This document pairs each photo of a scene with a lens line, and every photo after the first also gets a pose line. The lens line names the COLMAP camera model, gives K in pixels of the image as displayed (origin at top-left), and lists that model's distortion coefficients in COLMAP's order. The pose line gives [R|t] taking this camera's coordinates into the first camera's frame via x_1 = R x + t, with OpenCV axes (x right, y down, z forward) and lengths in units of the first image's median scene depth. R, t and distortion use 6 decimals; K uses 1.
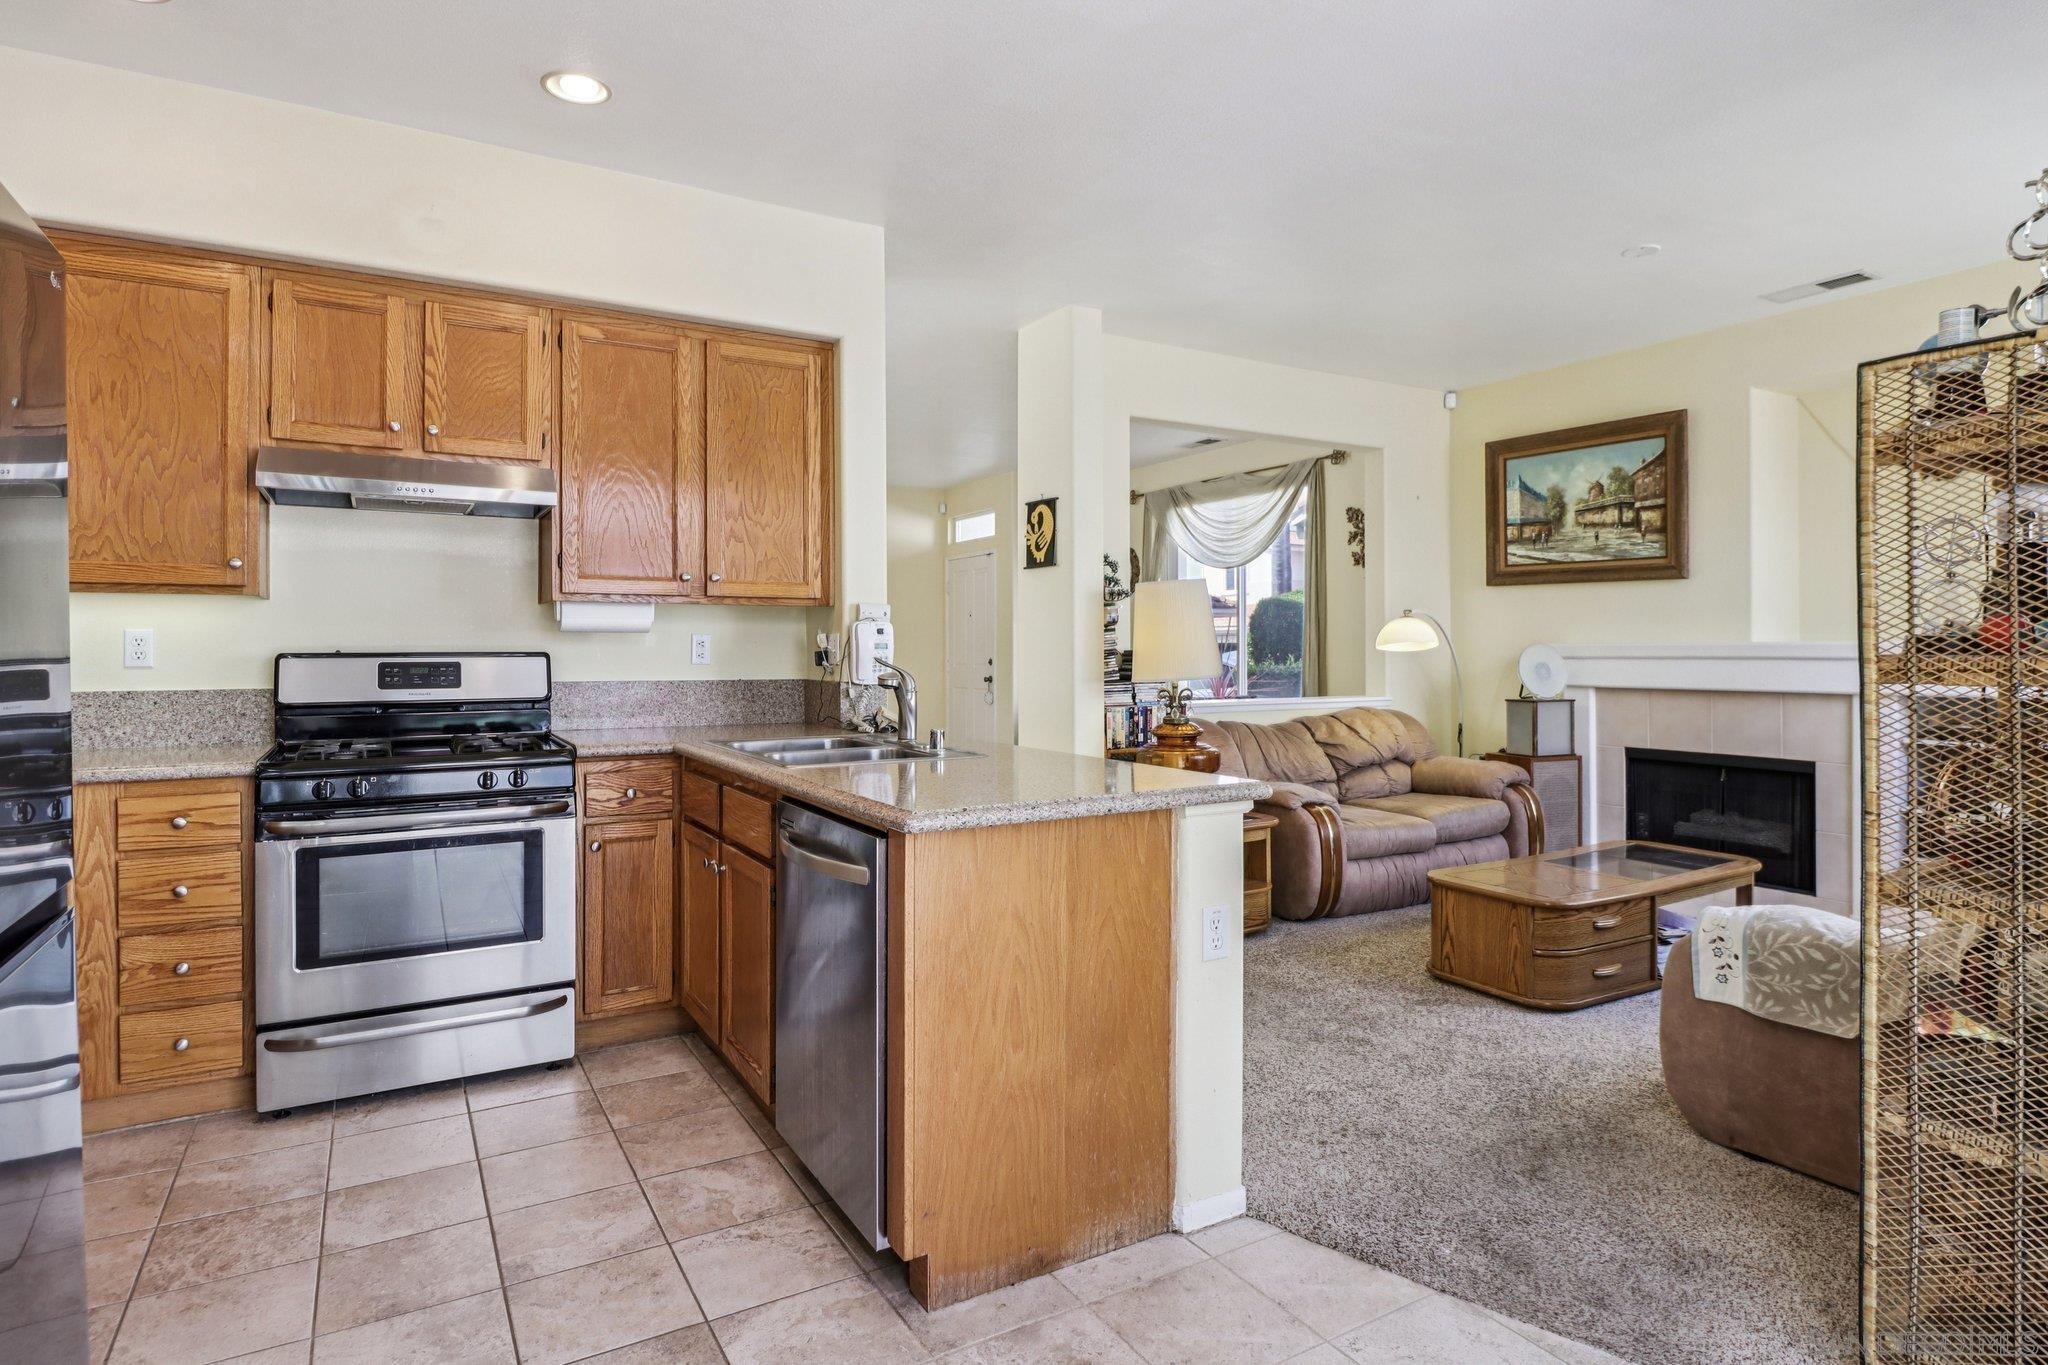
lens RADIAL K [[1093.6, 0, 1033.4], [0, 1093.6, 639.8], [0, 0, 1]] dist [0.010139, -0.017486]
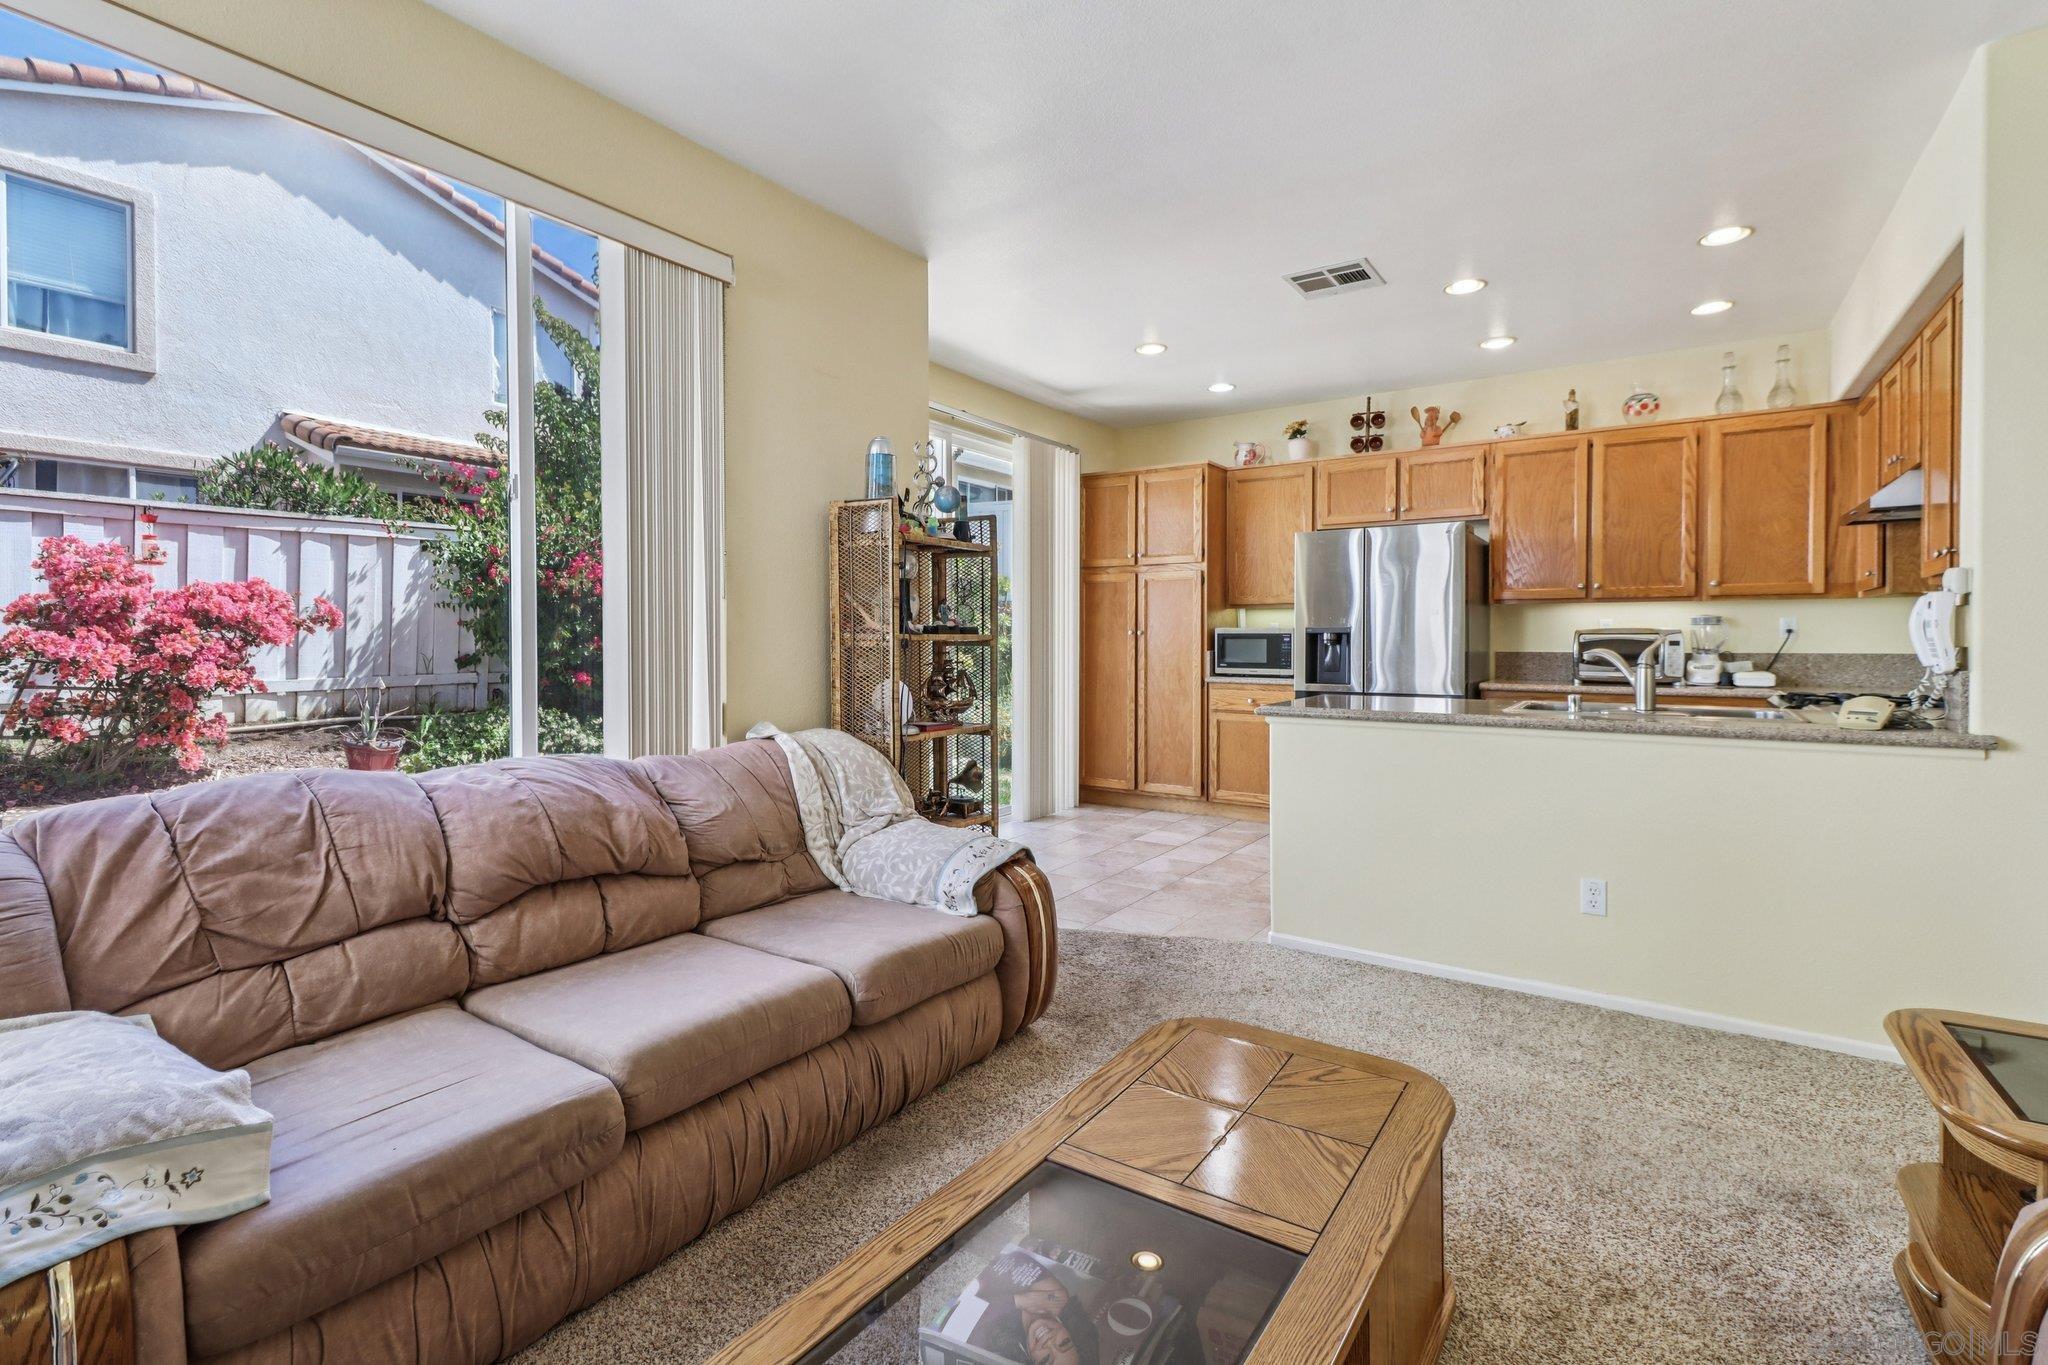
lens RADIAL K [[947.6, 0, 1029.0], [0, 947.6, 646.0], [0, 0, 1]] dist [0.030630, -0.012387]
pose [[-0.902104, 0.008202, -0.431440, 0.502945], [0.005938, 0.999961, 0.006596, 0.008791], [0.431477, 0.003388, -0.902117, 0.923282]]
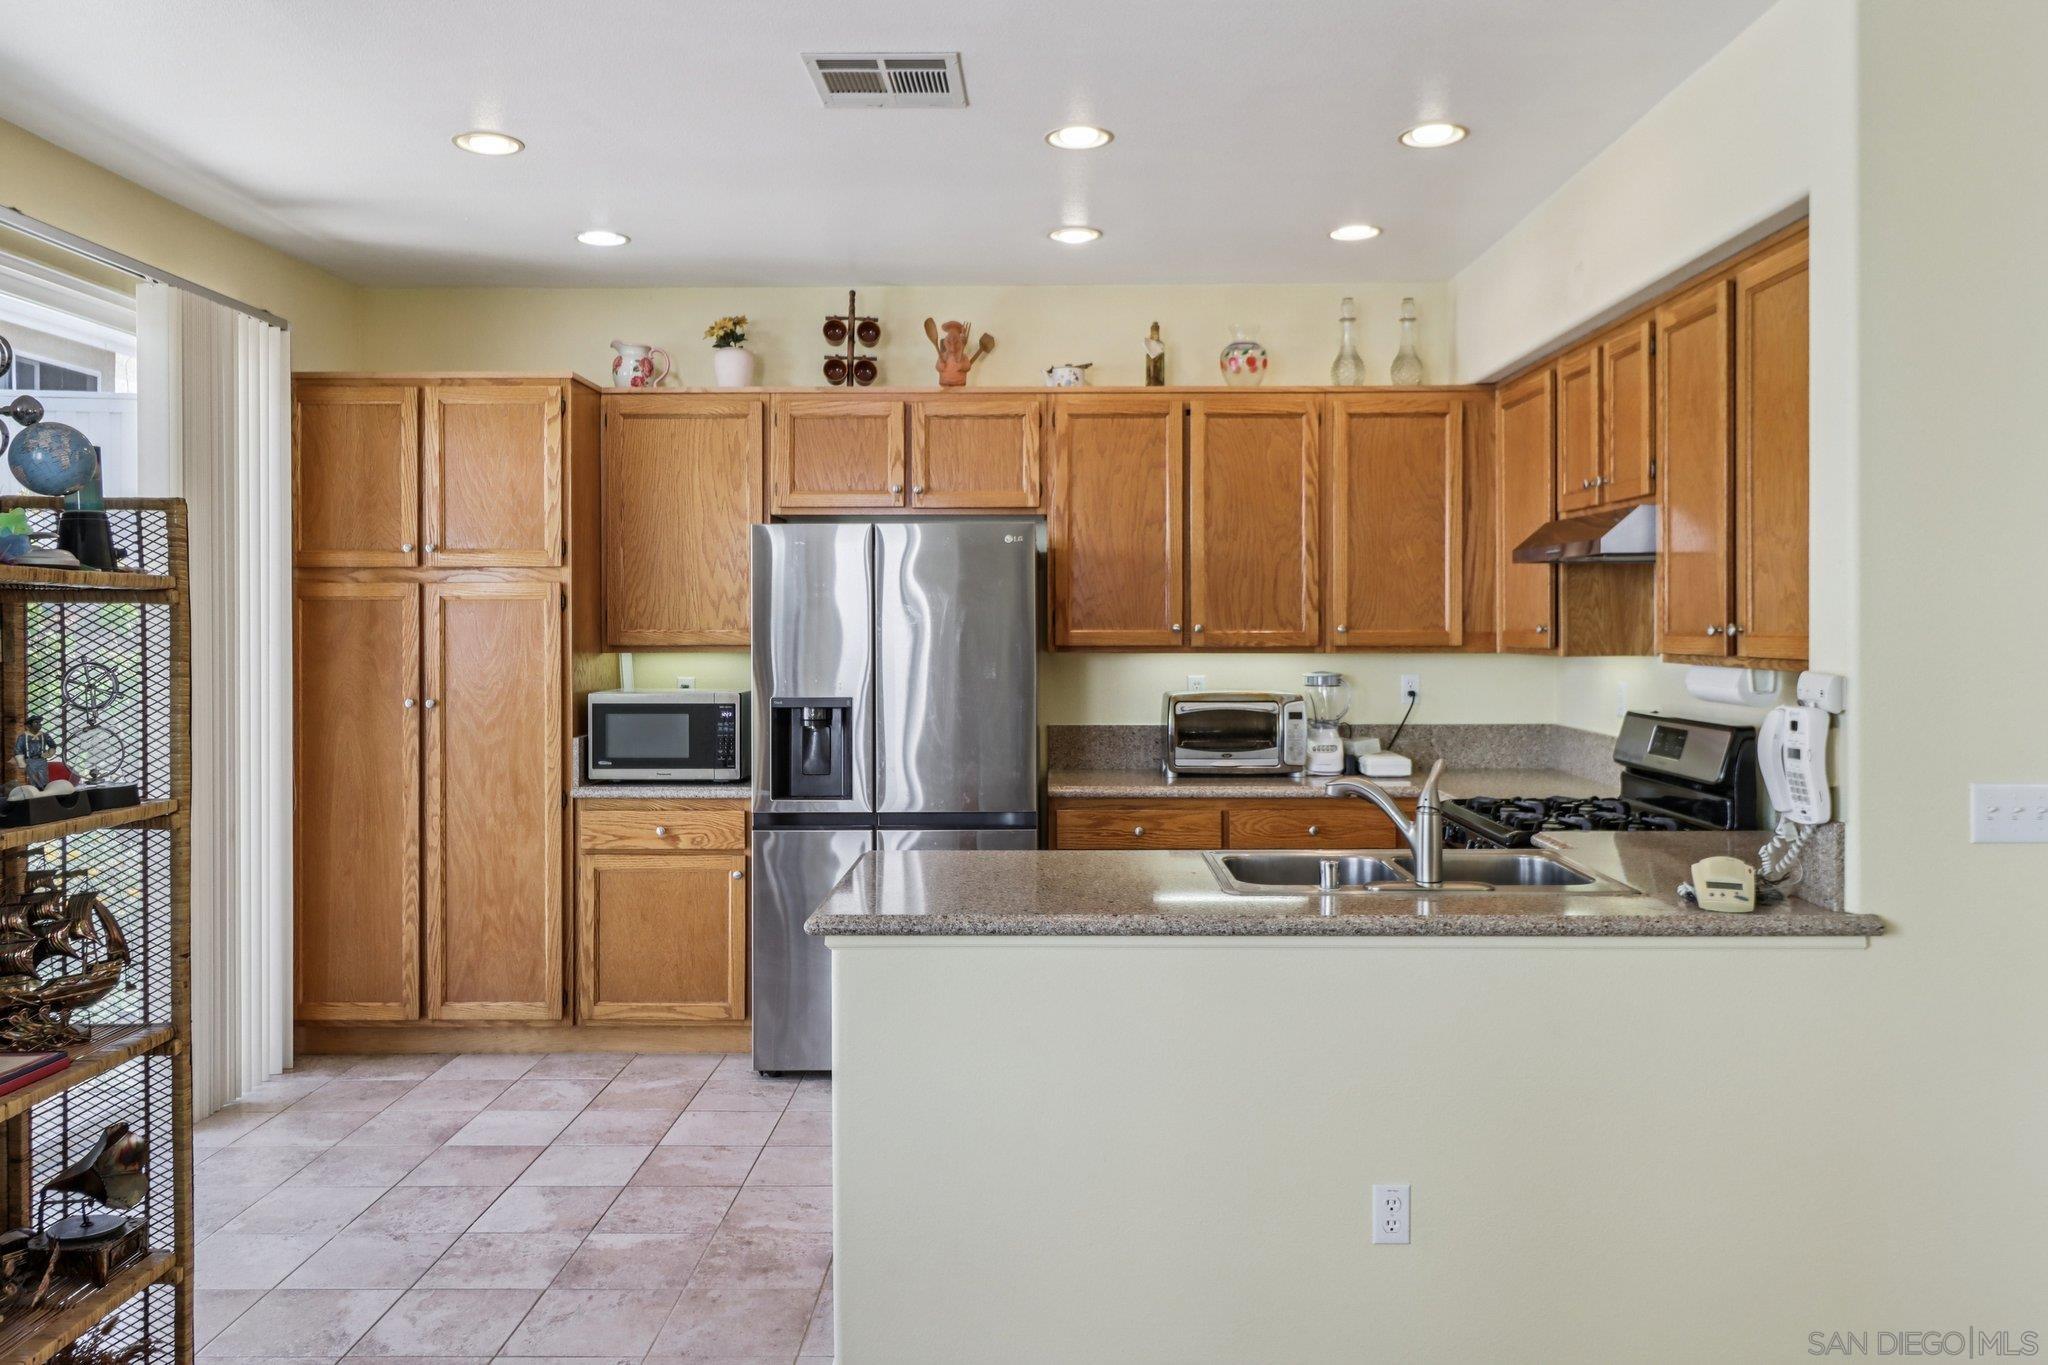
lens RADIAL K [[1508.5, 0, 1040.0], [0, 1508.5, 637.1], [0, 0, 1]] dist [0.010947, 0.000323]
pose [[-0.520083, 0.009650, -0.854061, 0.474228], [0.008457, 0.999945, 0.006148, -0.040677], [0.854074, -0.004025, -0.520136, 0.737690]]
